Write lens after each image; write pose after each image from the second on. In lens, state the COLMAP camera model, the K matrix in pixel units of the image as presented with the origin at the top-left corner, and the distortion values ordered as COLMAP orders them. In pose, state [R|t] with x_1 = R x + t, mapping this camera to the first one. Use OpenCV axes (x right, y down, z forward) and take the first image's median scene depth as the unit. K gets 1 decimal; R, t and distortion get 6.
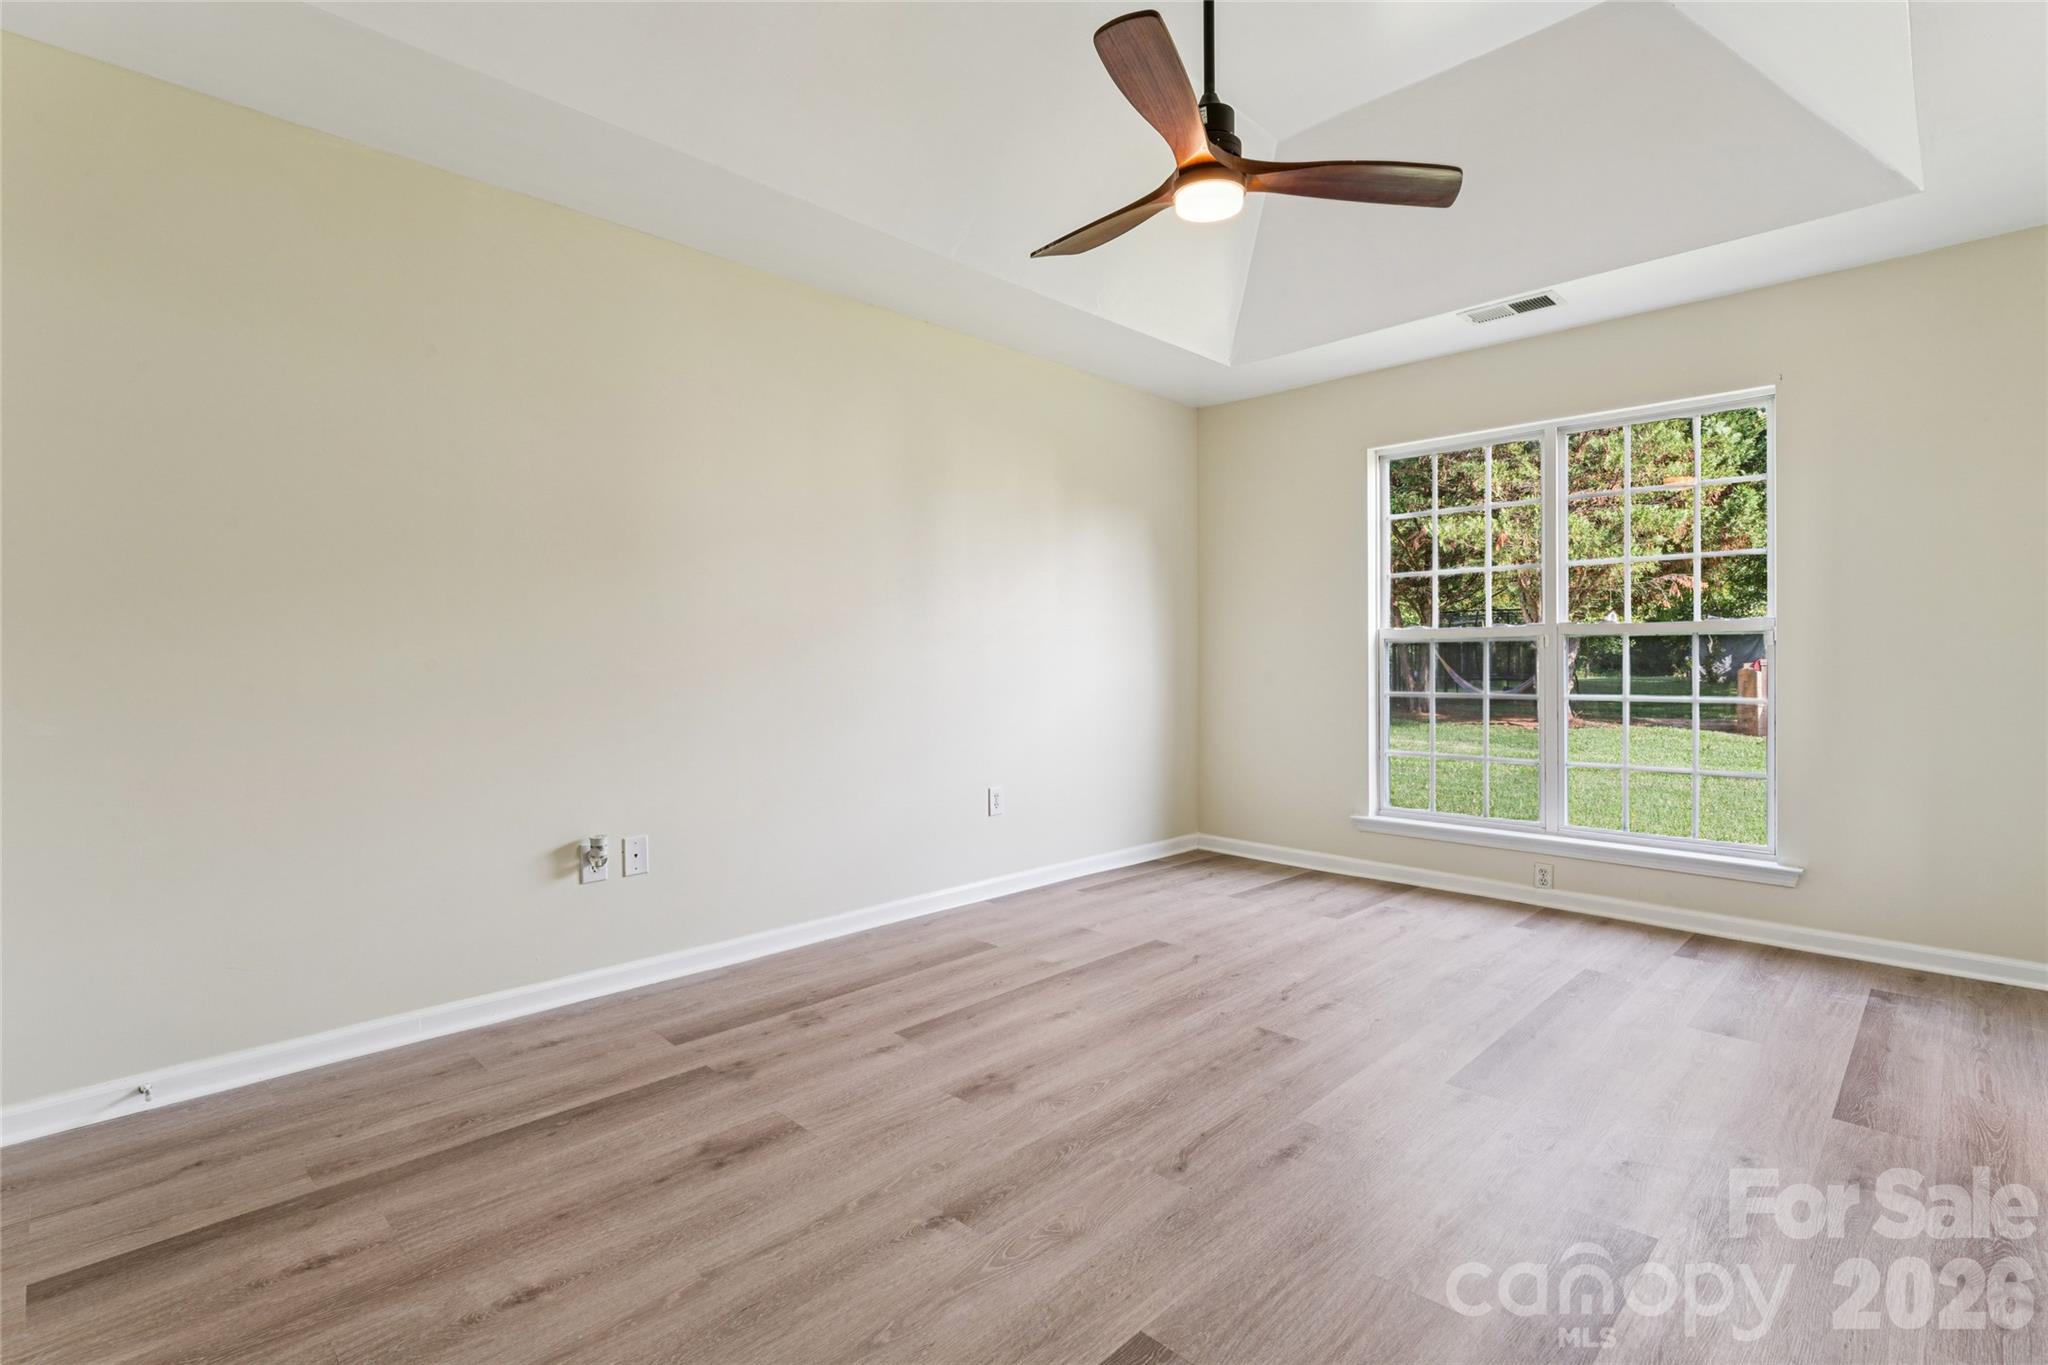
lens RADIAL K [[948.9, 0, 1030.4], [0, 948.9, 667.1], [0, 0, 1]] dist [-0.008248, 0.001594]
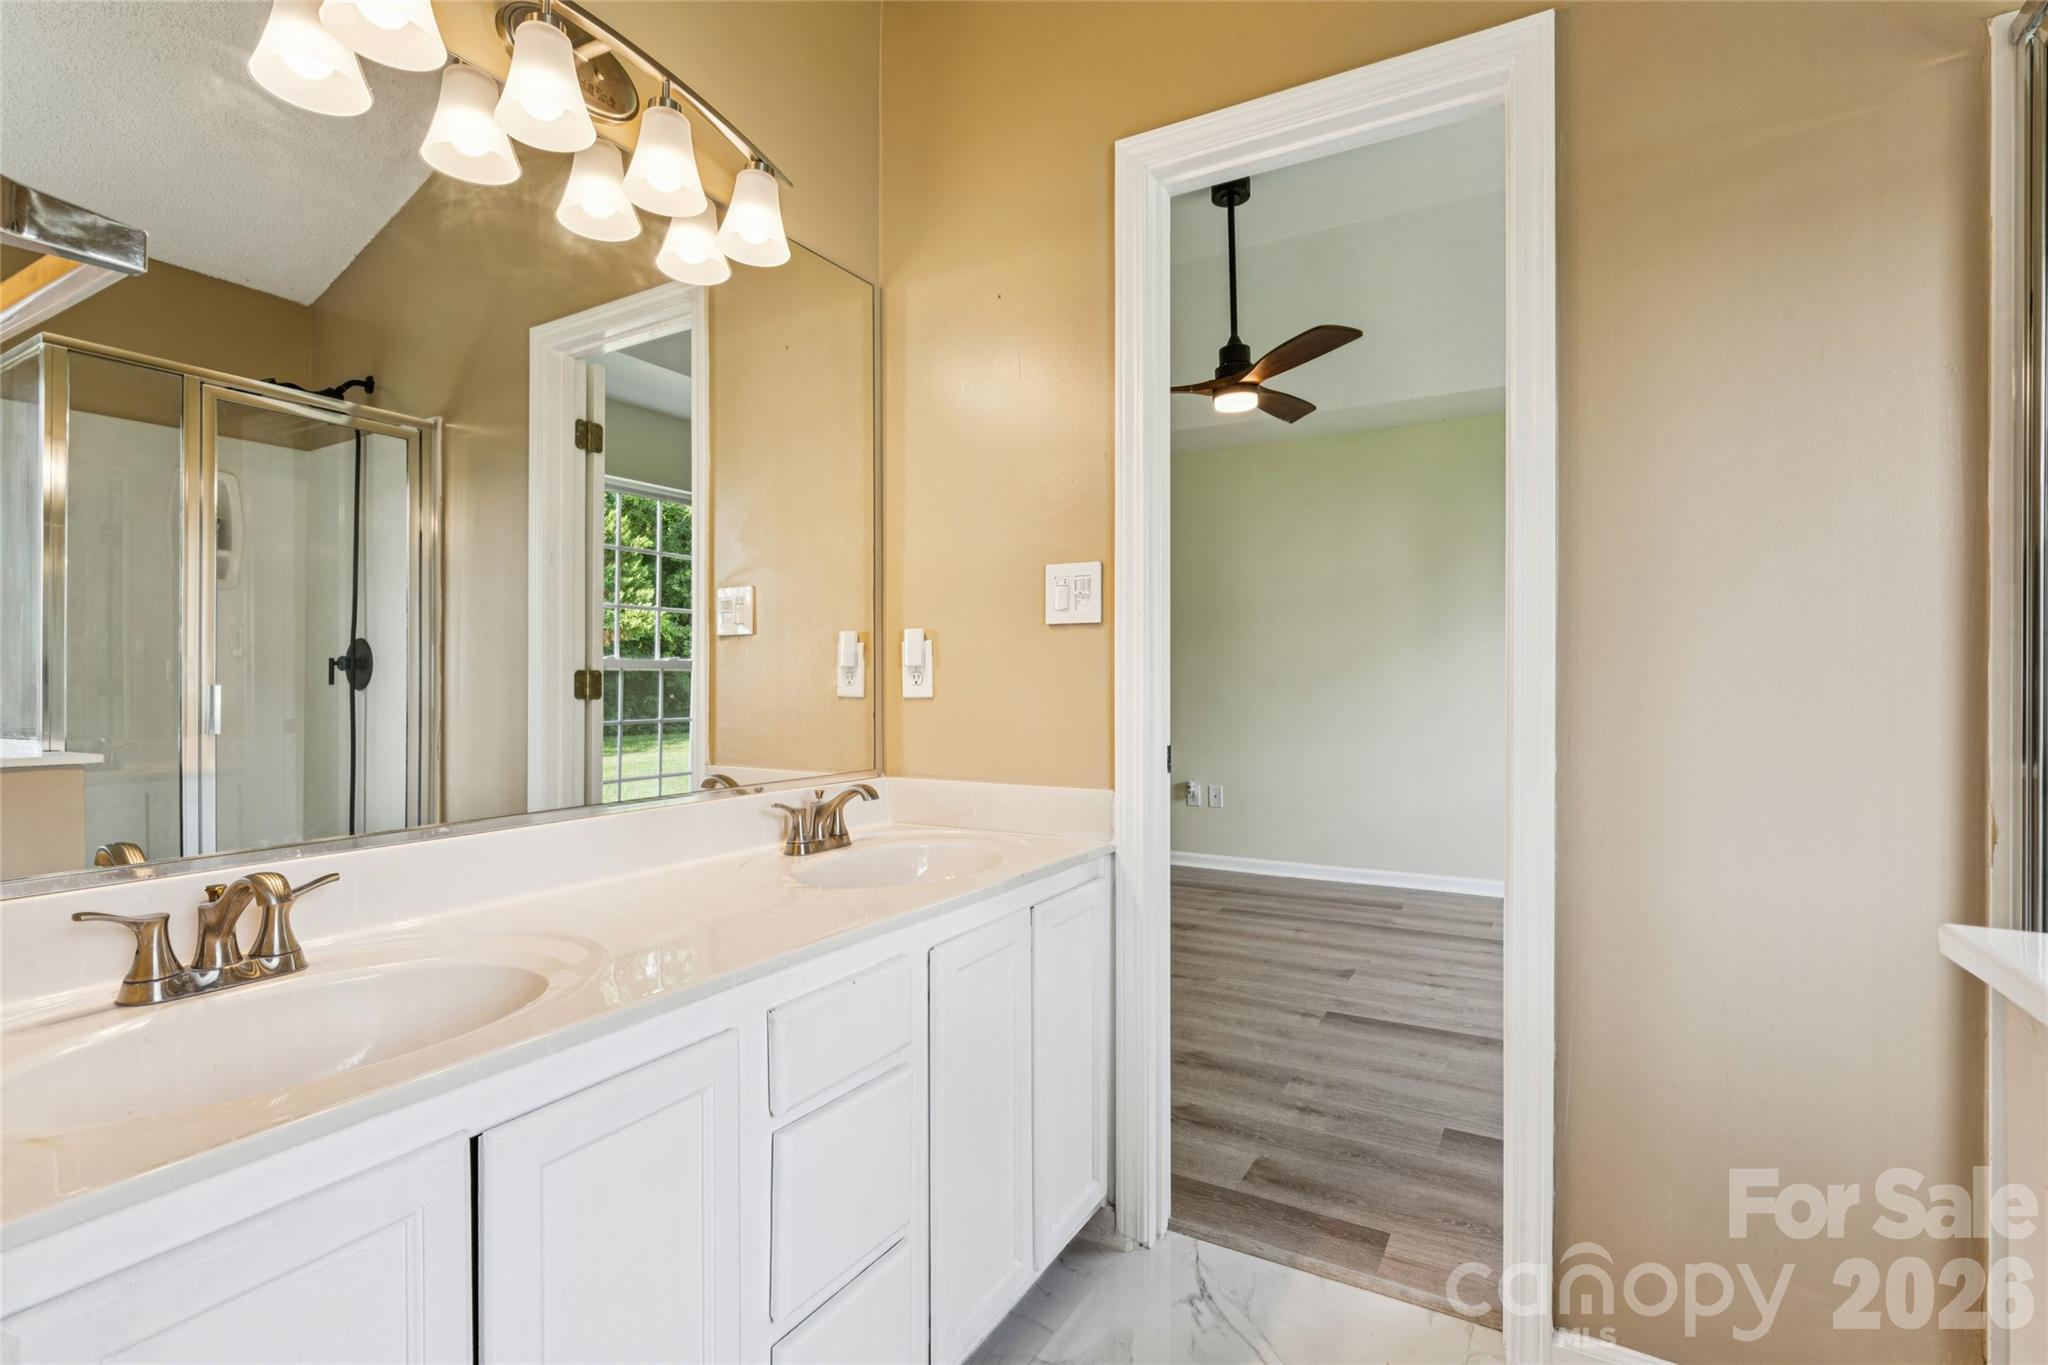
lens RADIAL K [[948.9, 0, 1025.8], [0, 948.9, 684.1], [0, 0, 1]] dist [-0.008248, 0.001594]
pose [[0.249200, -0.002875, -0.968448, 1.637025], [-0.011518, 0.999916, -0.005932, -0.005626], [0.968383, 0.012633, 0.249146, 0.256433]]
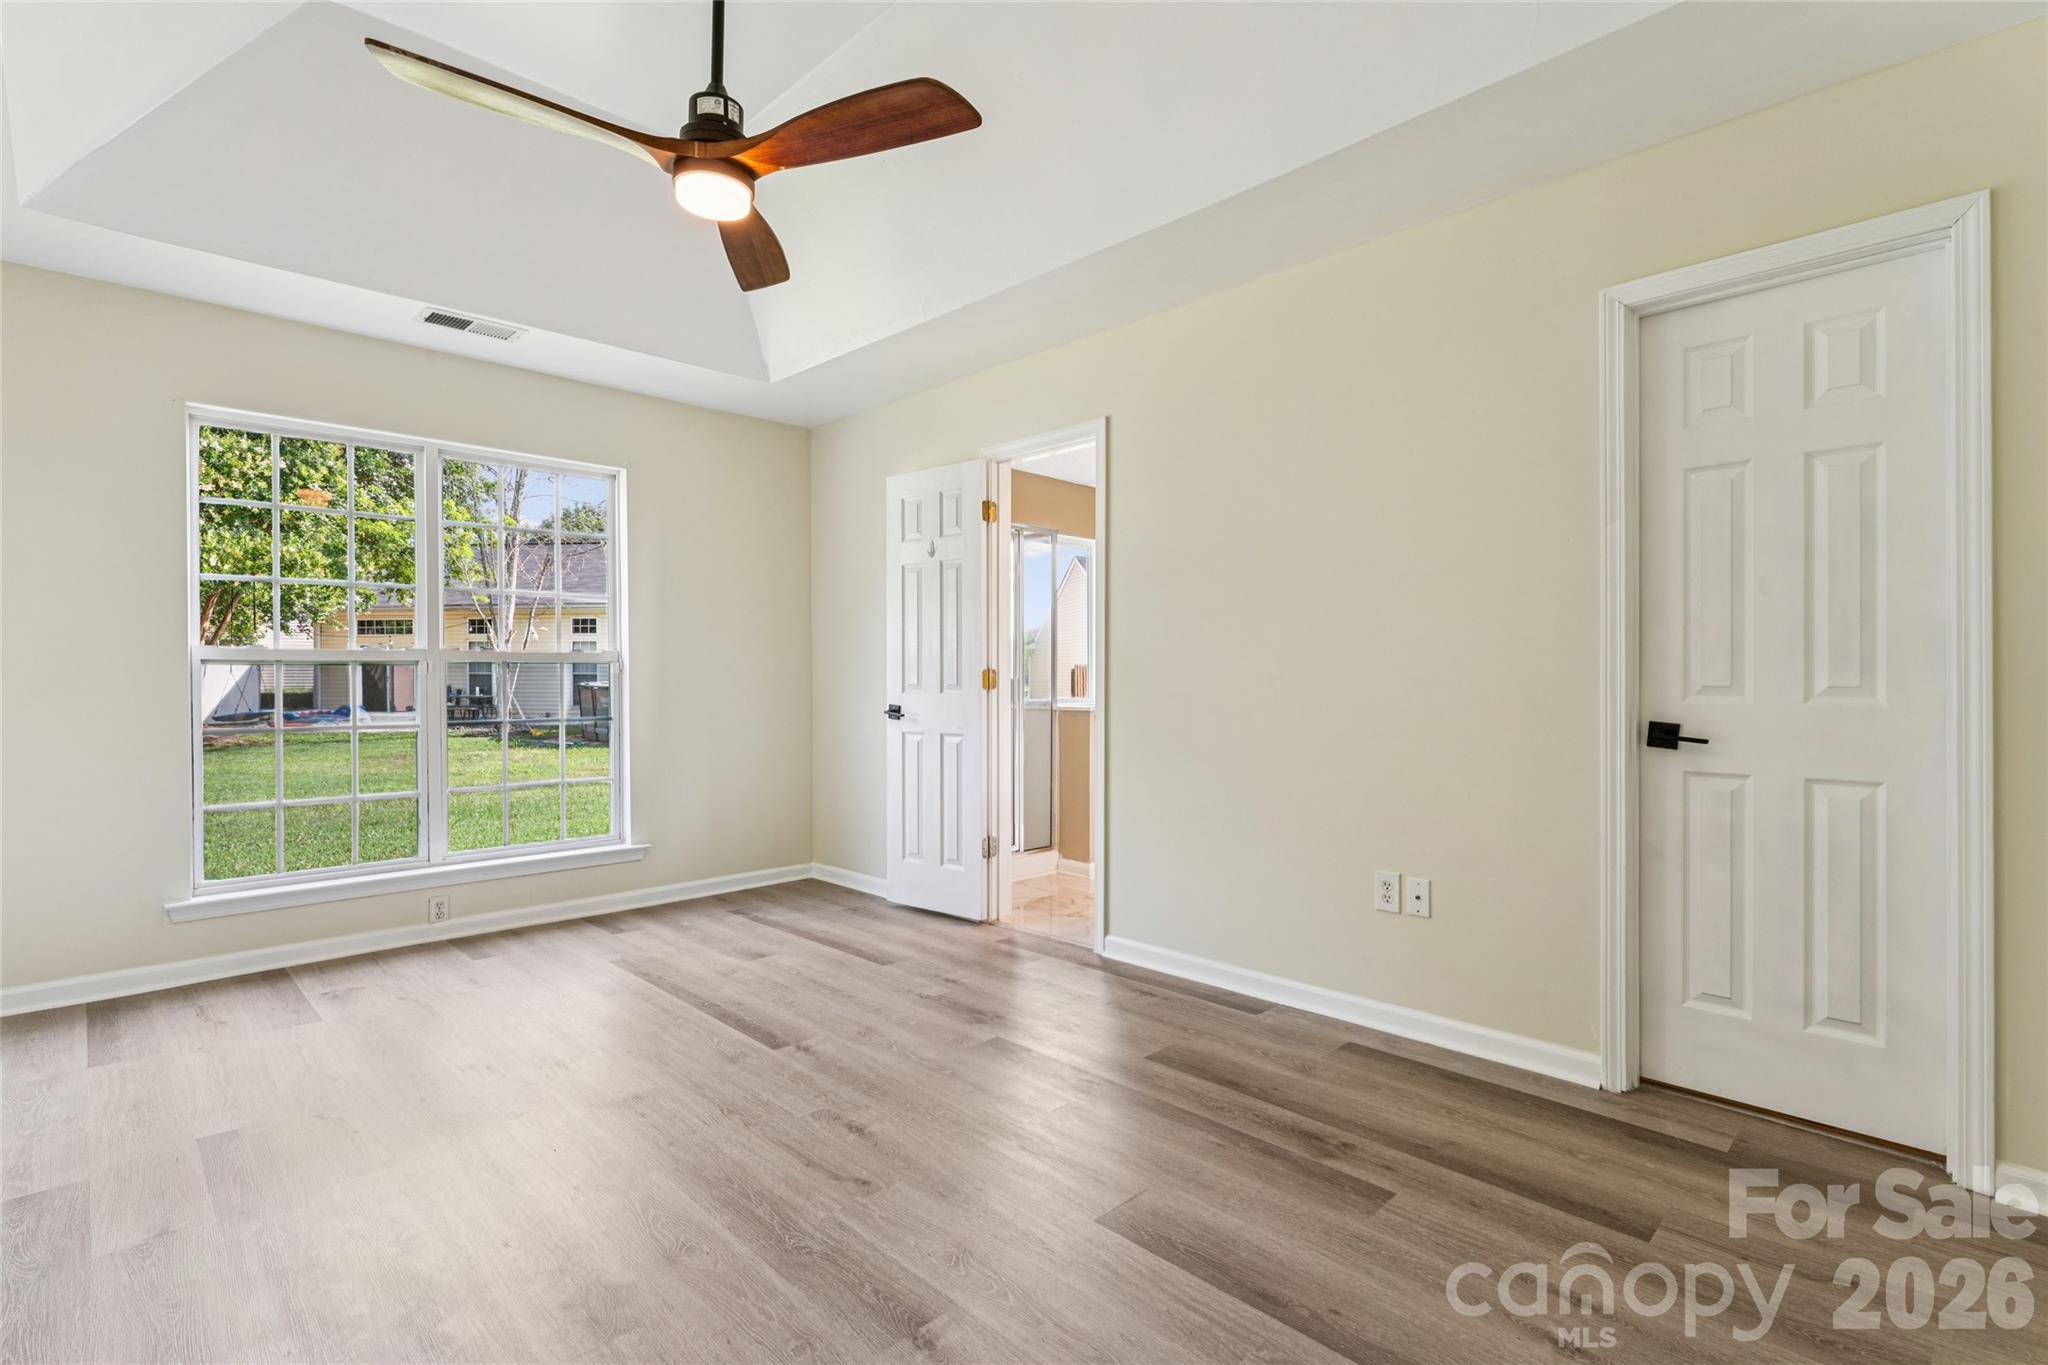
lens RADIAL K [[948.9, 0, 1018.6], [0, 948.9, 682.0], [0, 0, 1]] dist [-0.008248, 0.001594]
pose [[0.017516, -0.003496, 0.999840, -0.732769], [0.010829, 0.999936, 0.003307, -0.015571], [-0.999788, 0.010770, 0.017552, 0.679996]]
